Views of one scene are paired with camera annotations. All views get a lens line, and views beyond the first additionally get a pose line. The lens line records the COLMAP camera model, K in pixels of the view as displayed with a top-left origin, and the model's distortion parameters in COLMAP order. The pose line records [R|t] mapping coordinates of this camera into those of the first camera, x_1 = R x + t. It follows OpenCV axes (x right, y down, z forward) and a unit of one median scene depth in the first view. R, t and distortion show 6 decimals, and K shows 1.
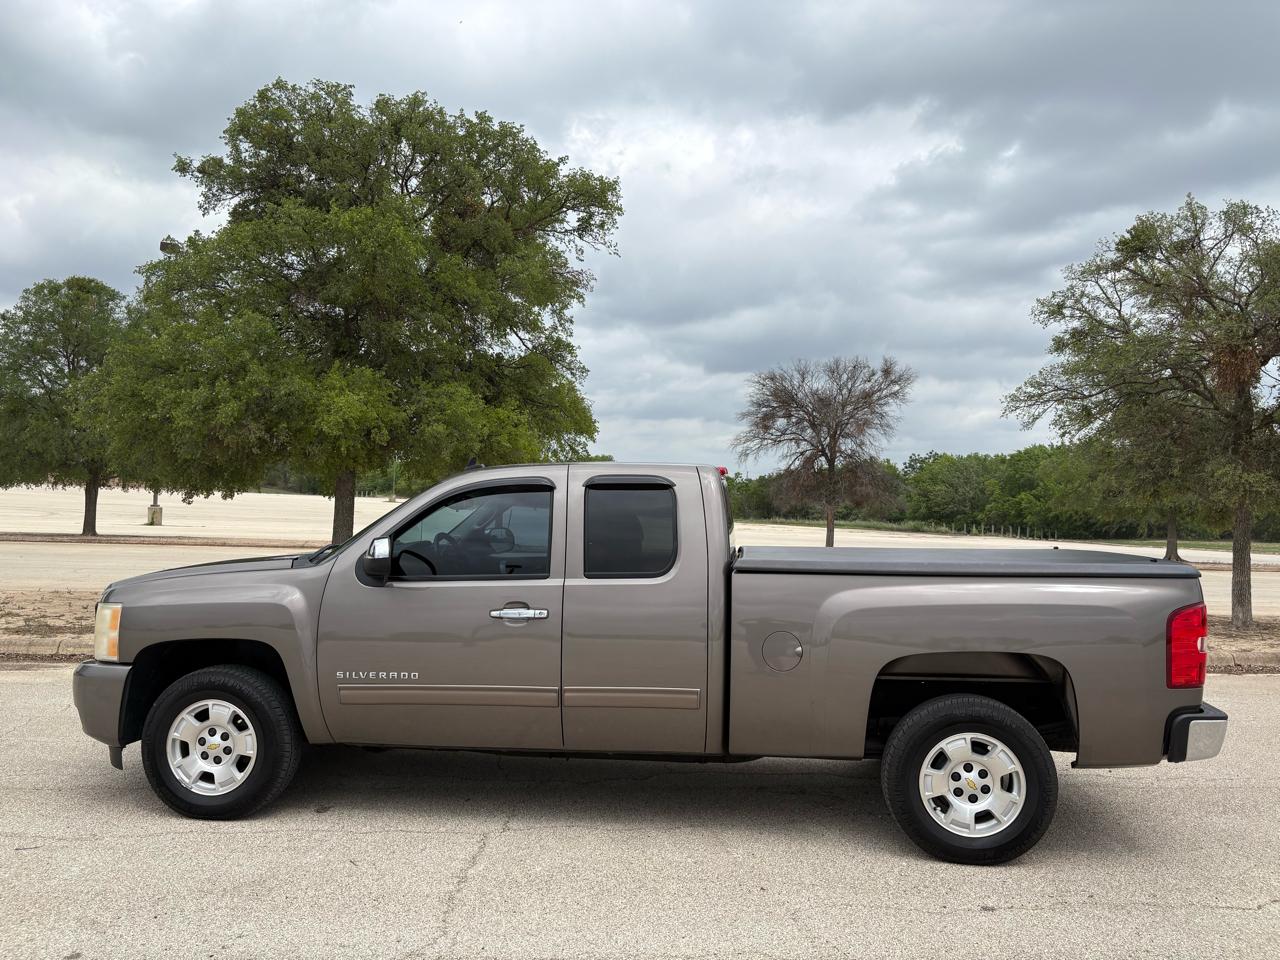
lens RADIAL K [[976.0, 0, 646.8], [0, 976.0, 478.9], [0, 0, 1]] dist [0.023907, -0.008606]
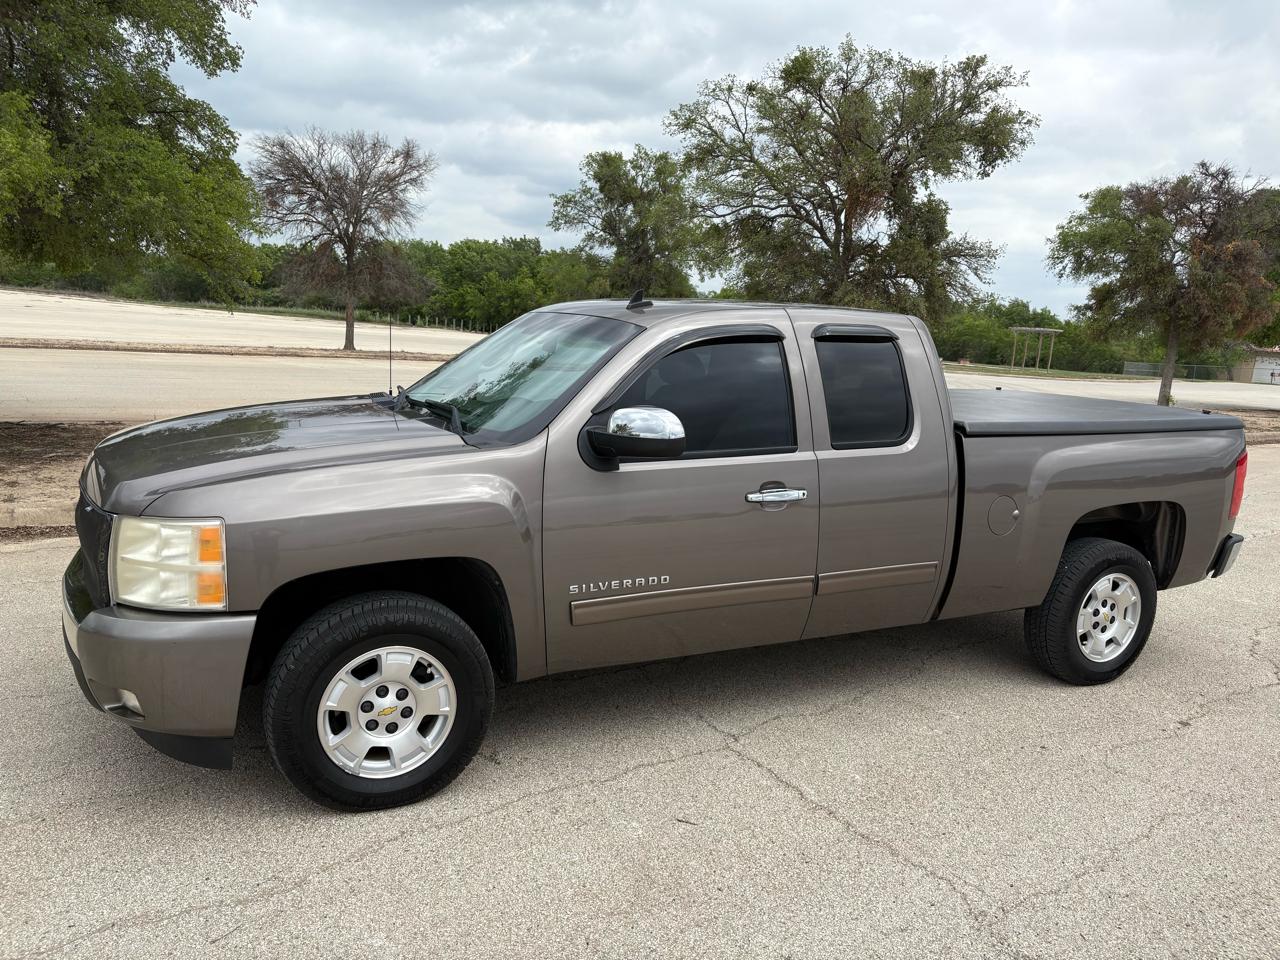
lens RADIAL K [[977.3, 0, 644.8], [0, 977.3, 487.1], [0, 0, 1]] dist [0.011117, 0.008297]
pose [[0.835660, -0.066246, 0.545238, -0.654023], [-0.056828, 0.976943, 0.205796, -0.031572], [-0.546300, -0.202960, 0.812628, 0.376512]]
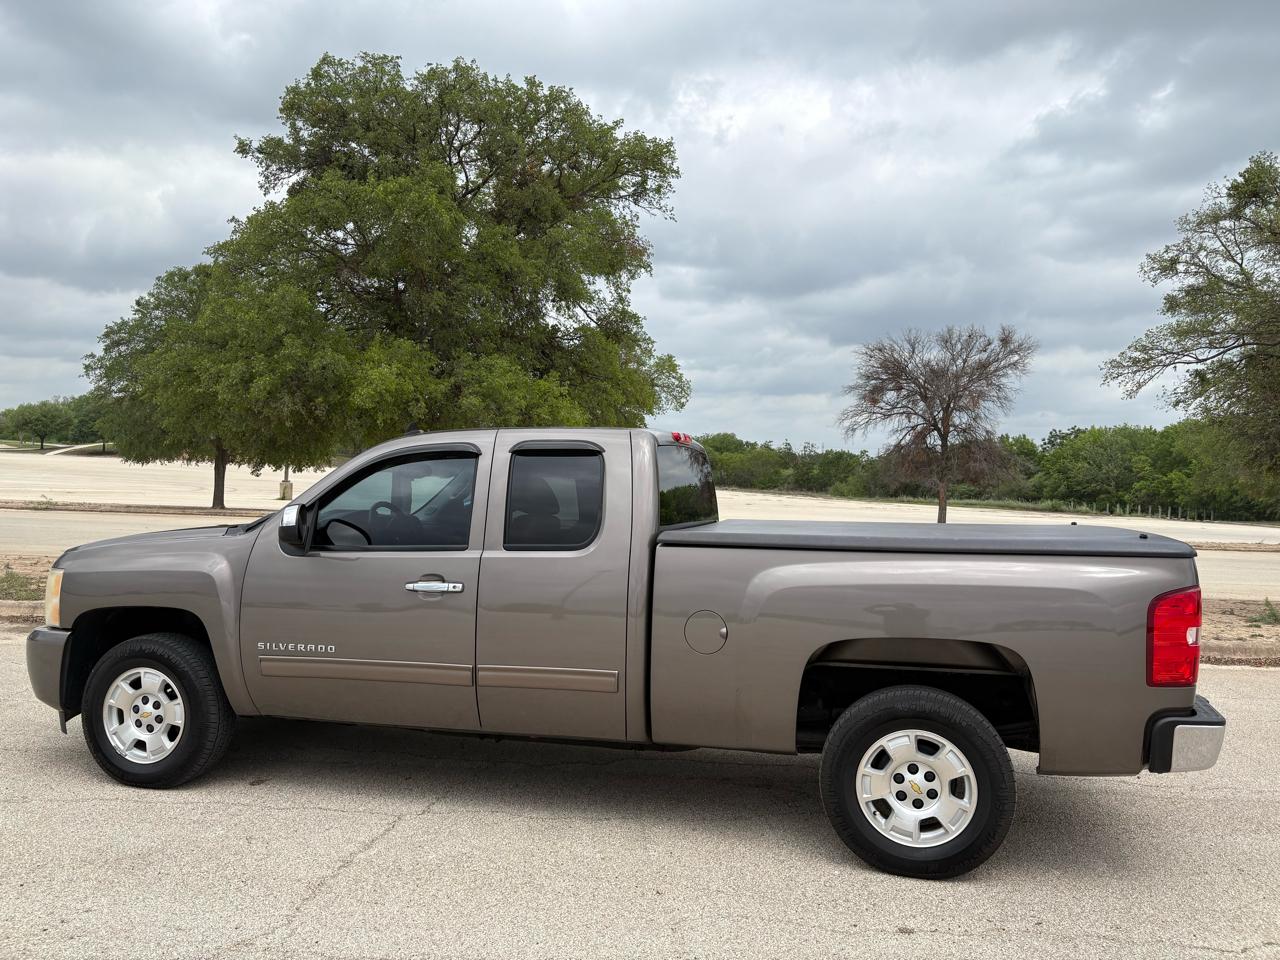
lens RADIAL K [[979.2, 0, 640.9], [0, 979.2, 476.9], [0, 0, 1]] dist [0.013472, 0.005249]
pose [[0.990477, 0.001909, -0.137669, 0.190898], [0.000916, 0.999790, 0.020451, 0.012319], [0.137679, -0.020382, 0.990267, 0.088493]]
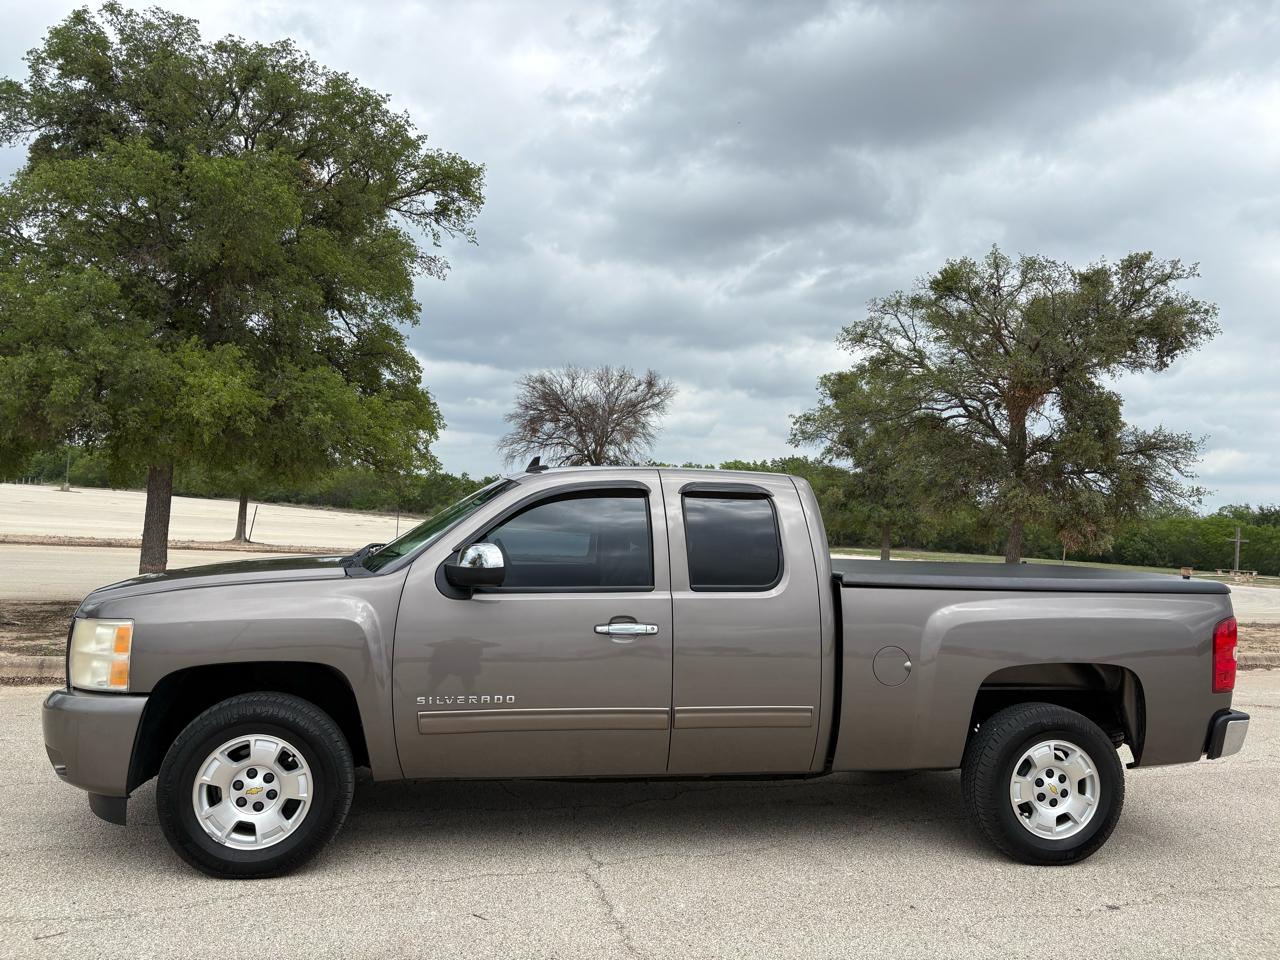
lens RADIAL K [[971.4, 0, 640.0], [0, 971.4, 480.0], [0, 0, 1]] dist [0.044101, -0.048497]
pose [[0.958138, 0.036025, 0.284030, -0.373155], [-0.035683, 0.999343, -0.006382, 0.002127], [-0.284073, -0.004020, 0.958794, 0.109520]]
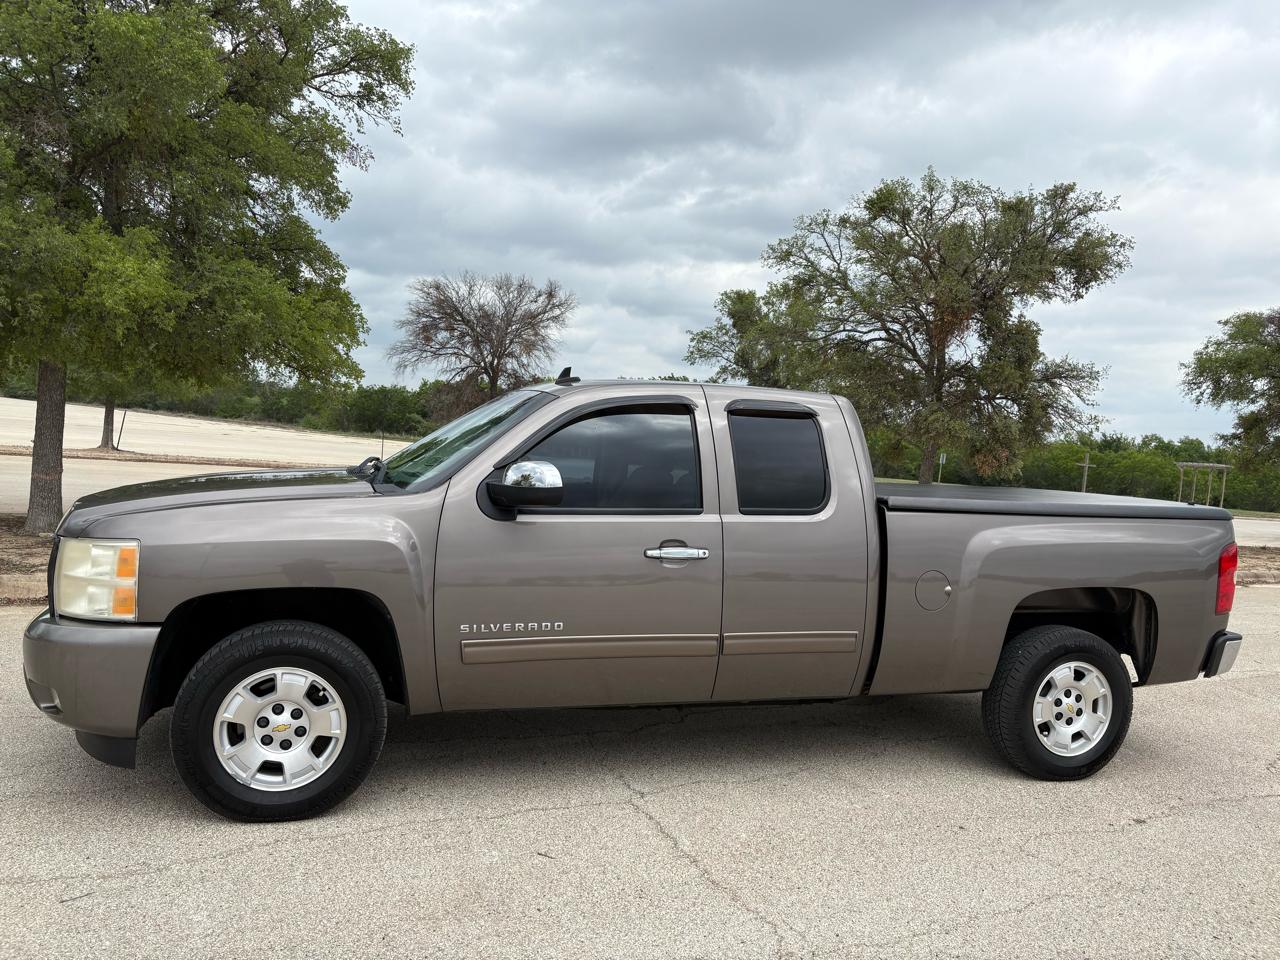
lens RADIAL K [[976.0, 0, 646.8], [0, 976.0, 478.9], [0, 0, 1]] dist [0.023907, -0.008606]
pose [[0.910878, 0.025489, 0.411887, -0.501074], [-0.060364, 0.995585, 0.071884, 0.009998], [-0.408236, -0.090340, 0.908395, 0.215131]]
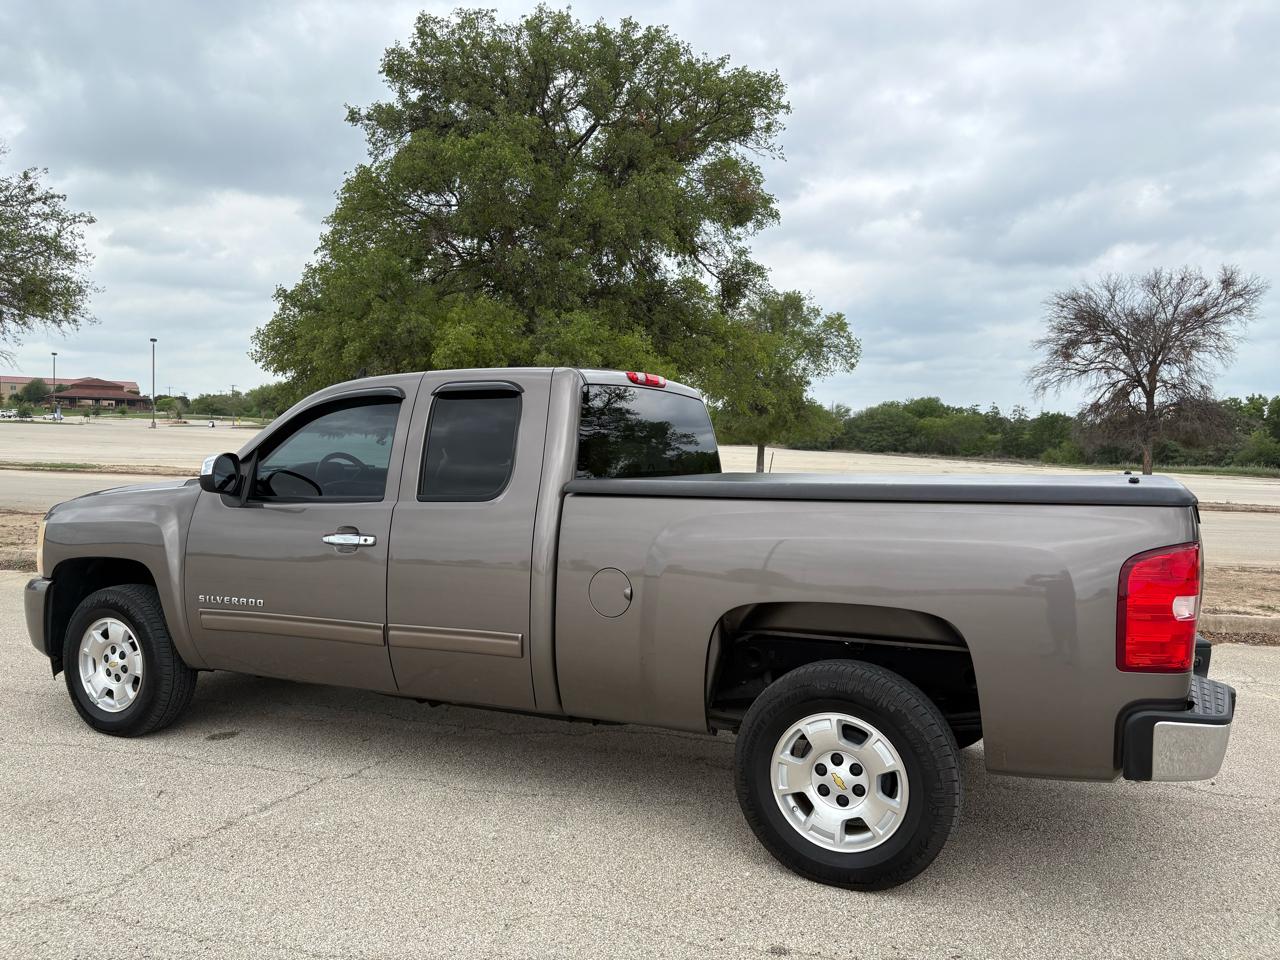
lens RADIAL K [[984.6, 0, 640.0], [0, 984.6, 480.0], [0, 0, 1]] dist [0.008272, 0.003900]
pose [[0.941778, 0.003768, -0.336214, 0.404651], [0.014875, 0.998491, 0.052857, 0.039190], [0.335906, -0.054781, 0.940301, 0.241563]]
